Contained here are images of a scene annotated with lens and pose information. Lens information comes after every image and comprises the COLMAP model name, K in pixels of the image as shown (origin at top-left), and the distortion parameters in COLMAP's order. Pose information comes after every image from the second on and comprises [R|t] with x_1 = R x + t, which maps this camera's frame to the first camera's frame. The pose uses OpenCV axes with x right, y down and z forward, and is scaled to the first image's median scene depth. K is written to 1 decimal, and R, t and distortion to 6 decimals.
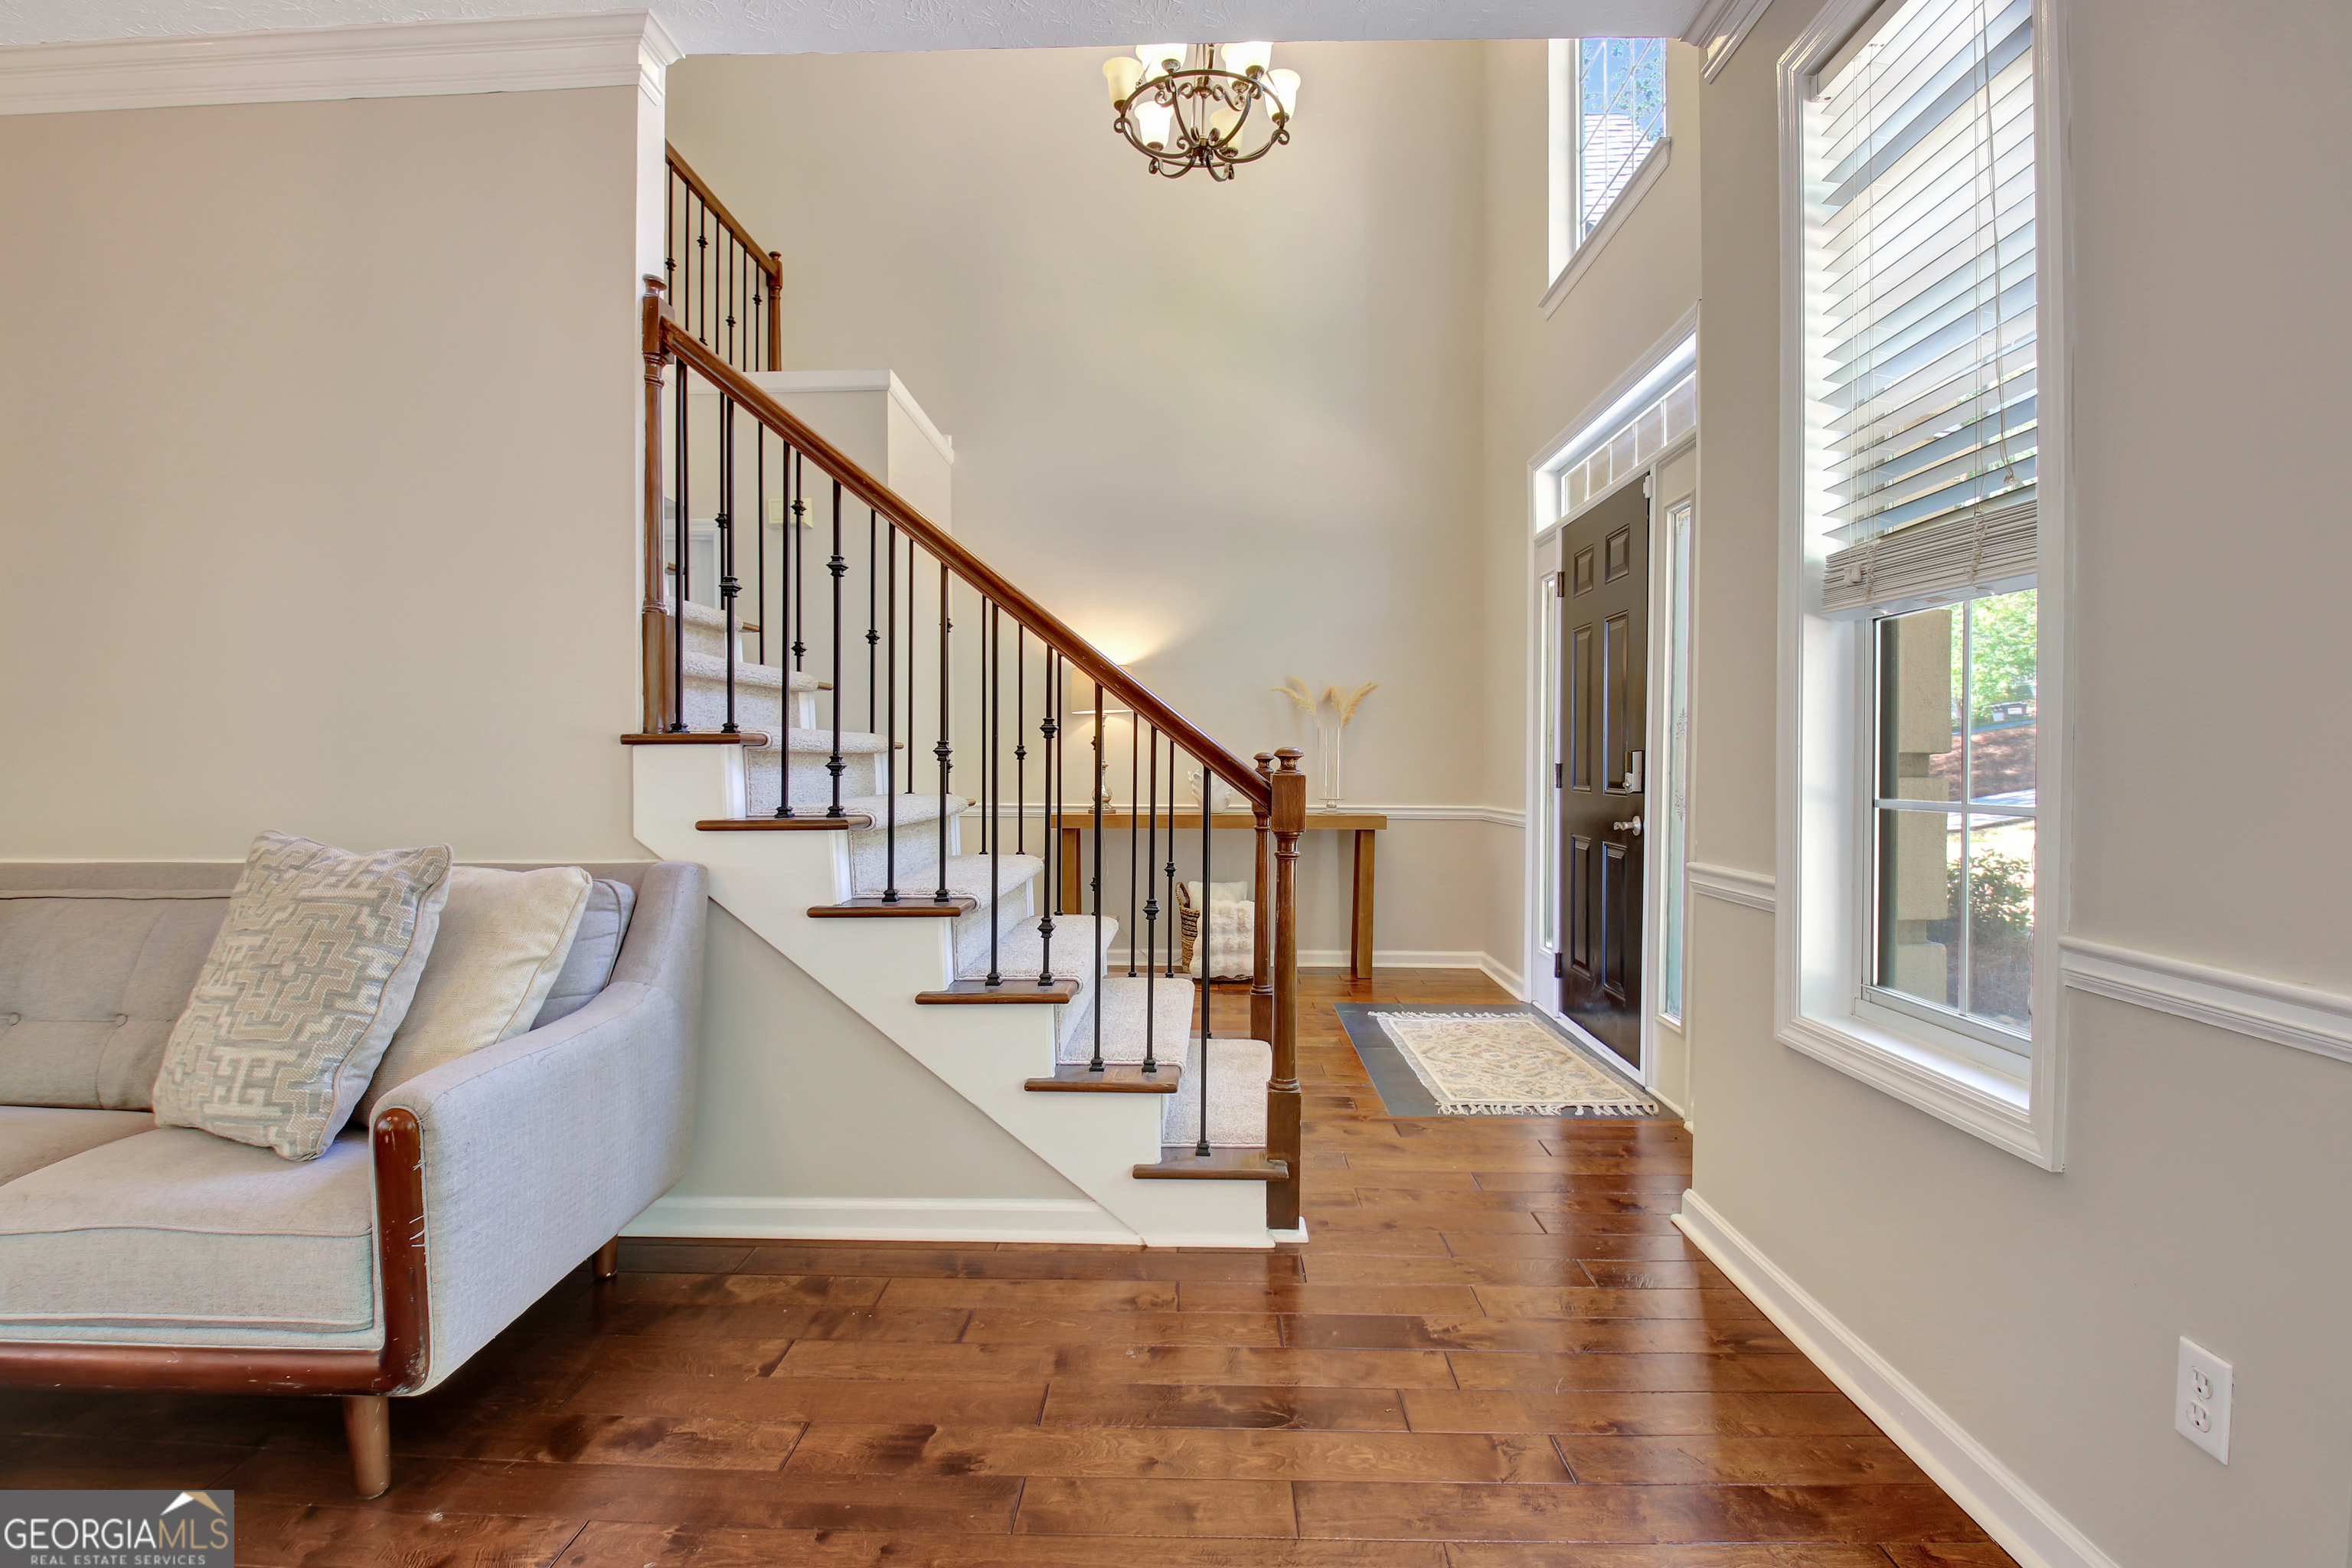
lens RADIAL K [[1103.6, 0, 1205.5], [0, 1103.6, 781.5], [0, 0, 1]] dist [0.000660, 0.000106]
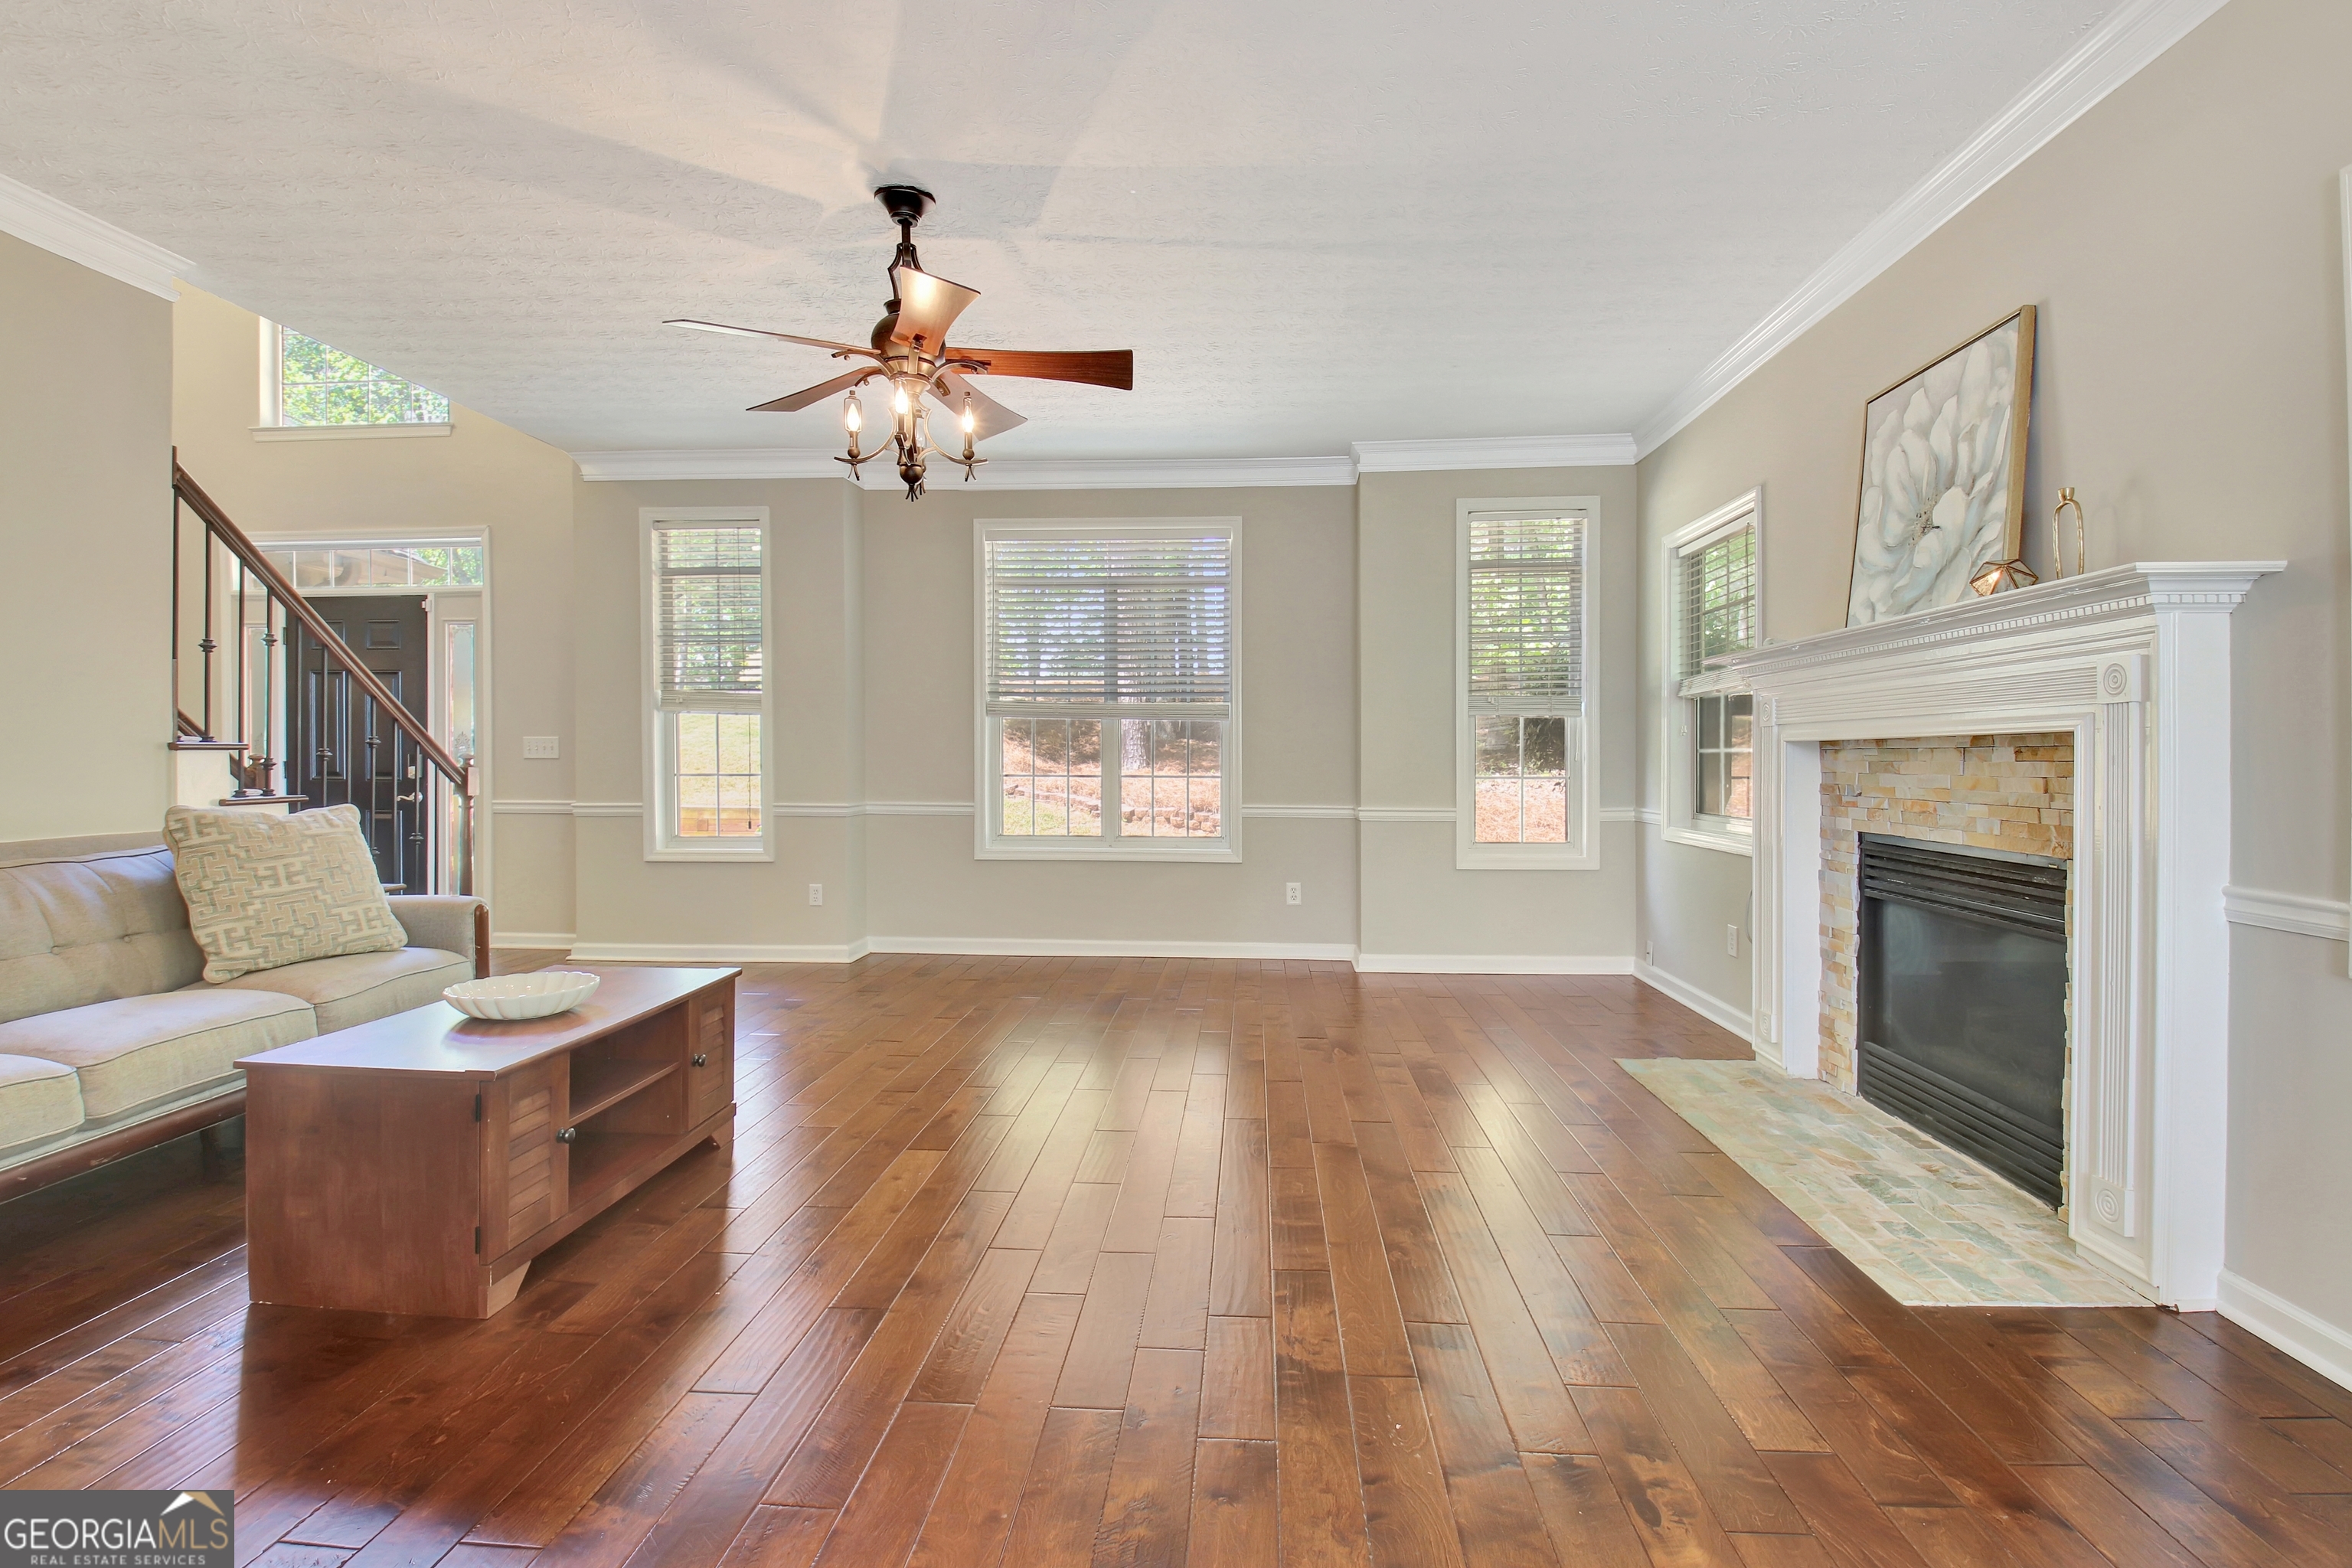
lens RADIAL K [[1120.5, 0, 1176.0], [0, 1120.5, 784.0], [0, 0, 1]] dist [-0.011497, -0.000611]
pose [[0.055961, -0.022578, 0.998178, -1.890126], [0.013389, 0.999671, 0.021861, -0.004436], [-0.998343, 0.012141, 0.056245, -0.422096]]
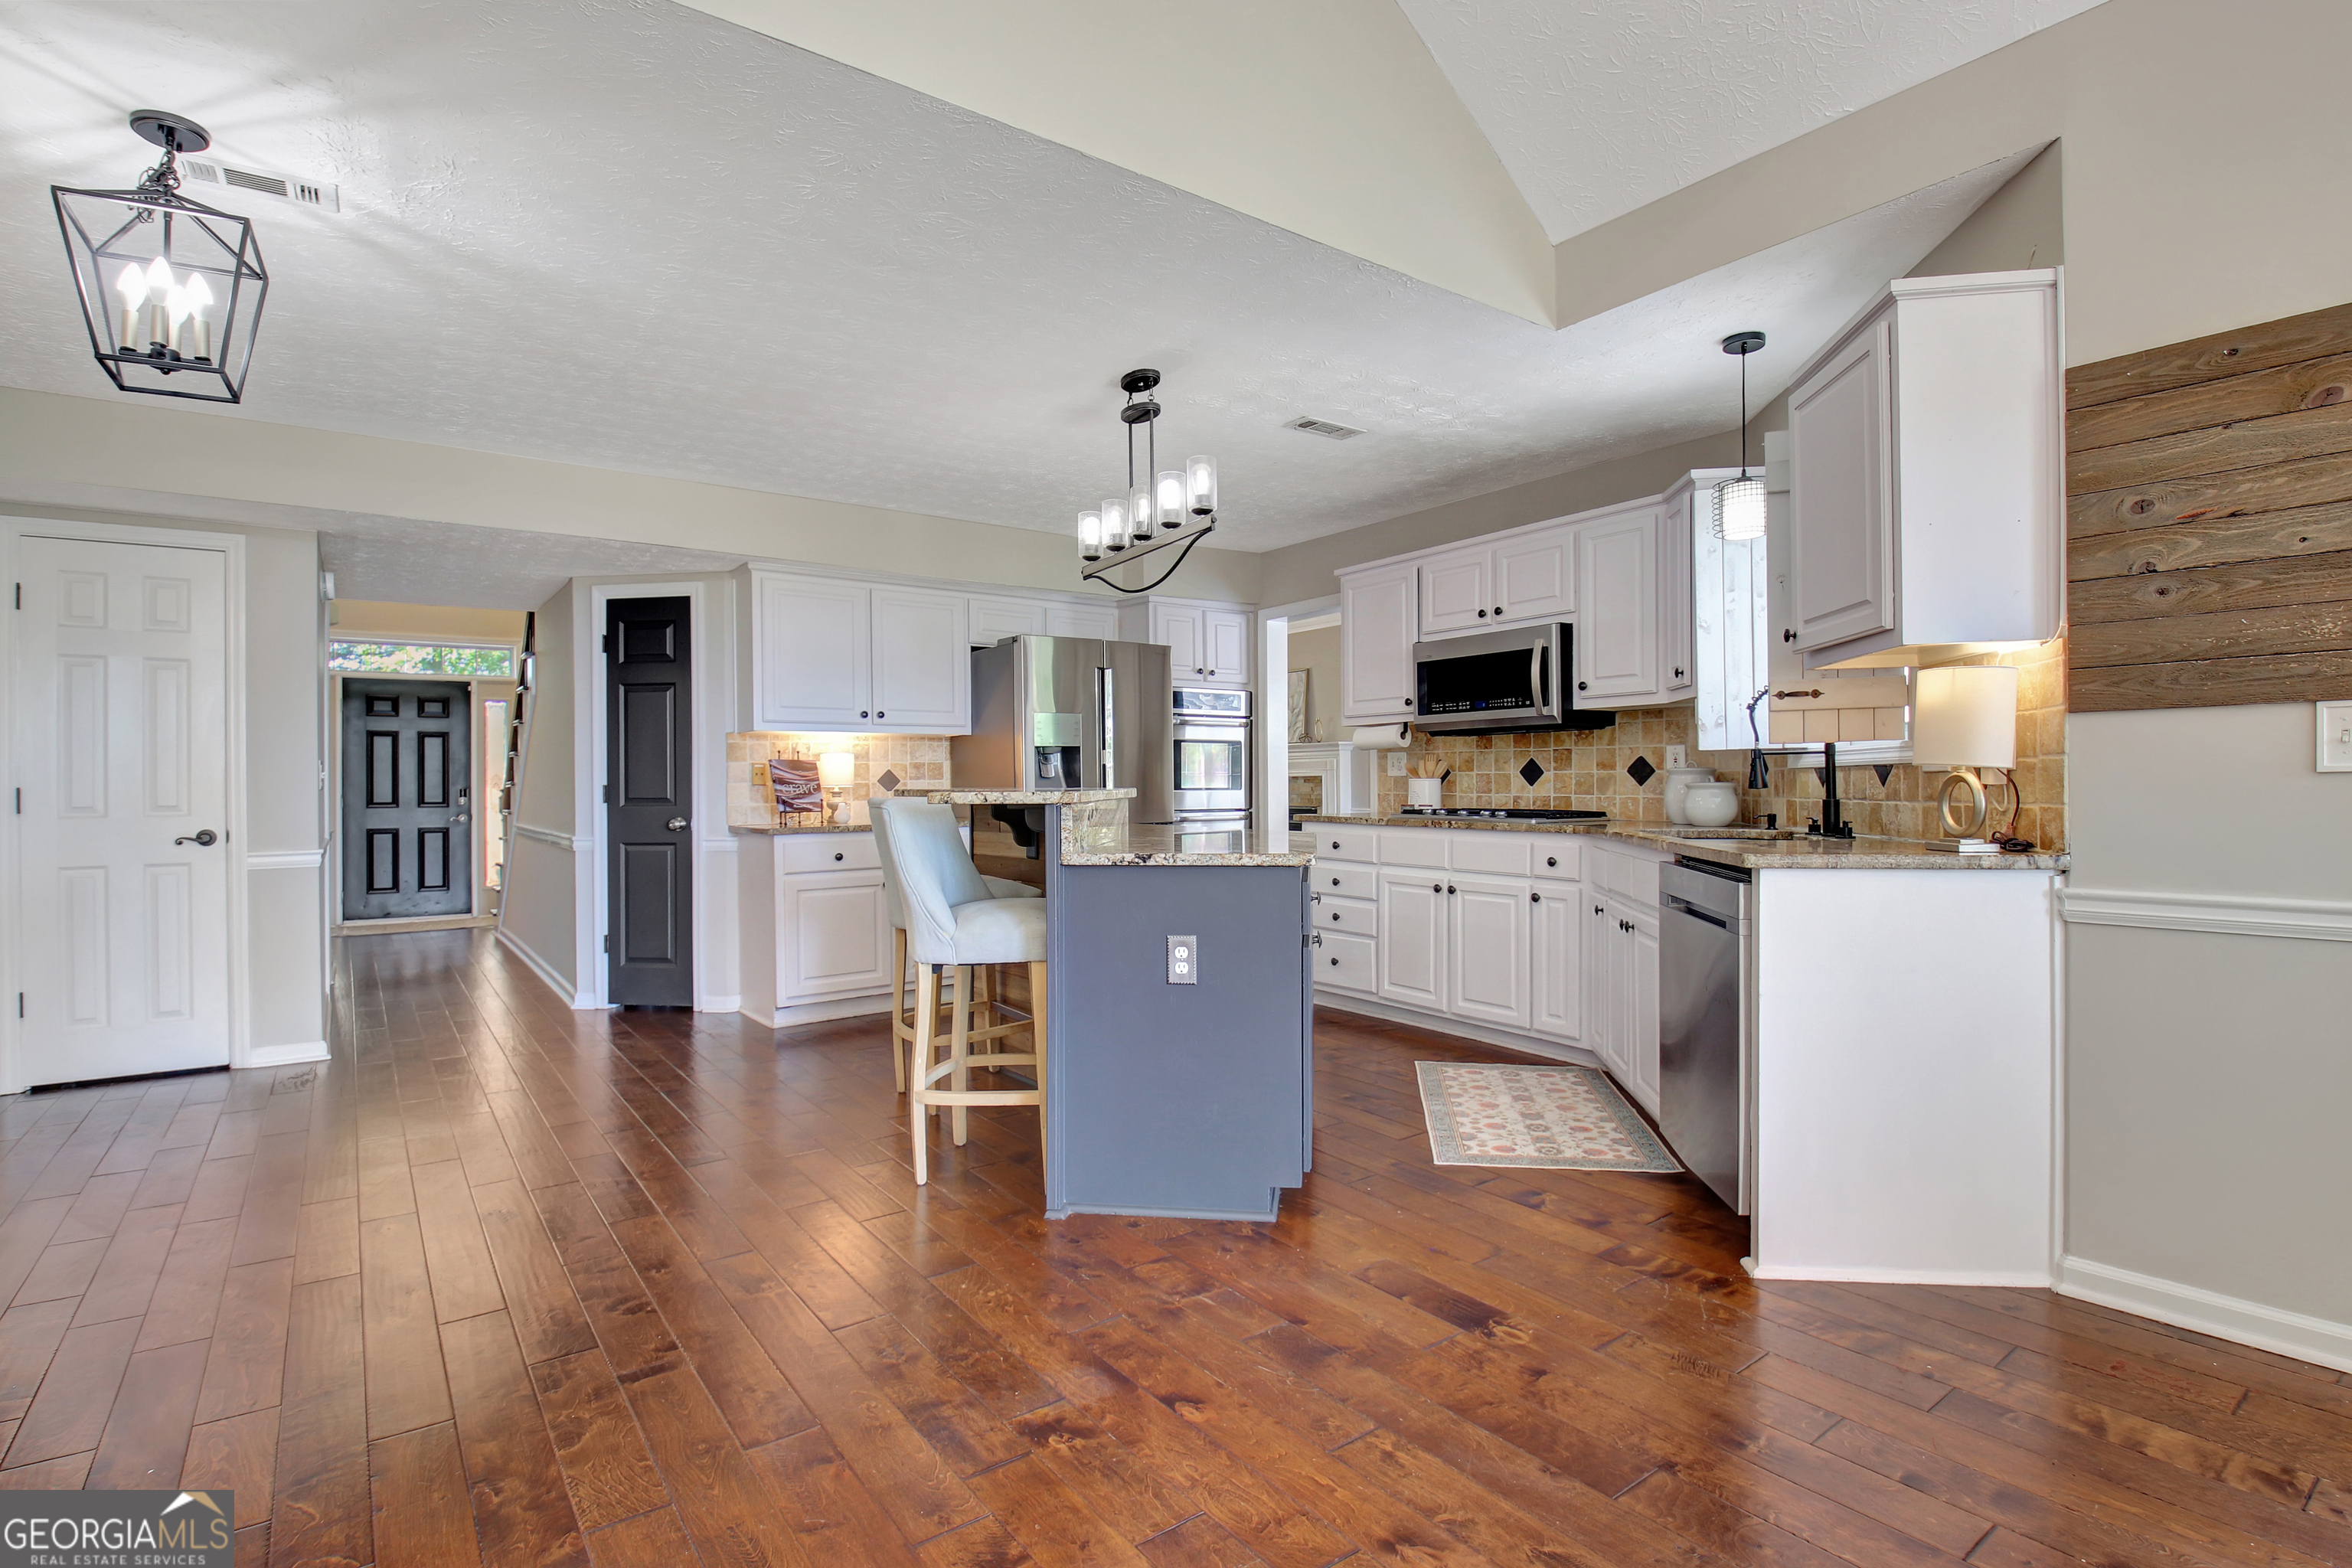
lens RADIAL K [[1113.6, 0, 1164.8], [0, 1113.6, 782.5], [0, 0, 1]] dist [0.000420, -0.000191]
pose [[-0.602101, 0.006442, 0.798394, -3.876674], [0.017245, 0.999839, 0.004937, -0.026895], [-0.798233, 0.016741, -0.602116, 1.844477]]
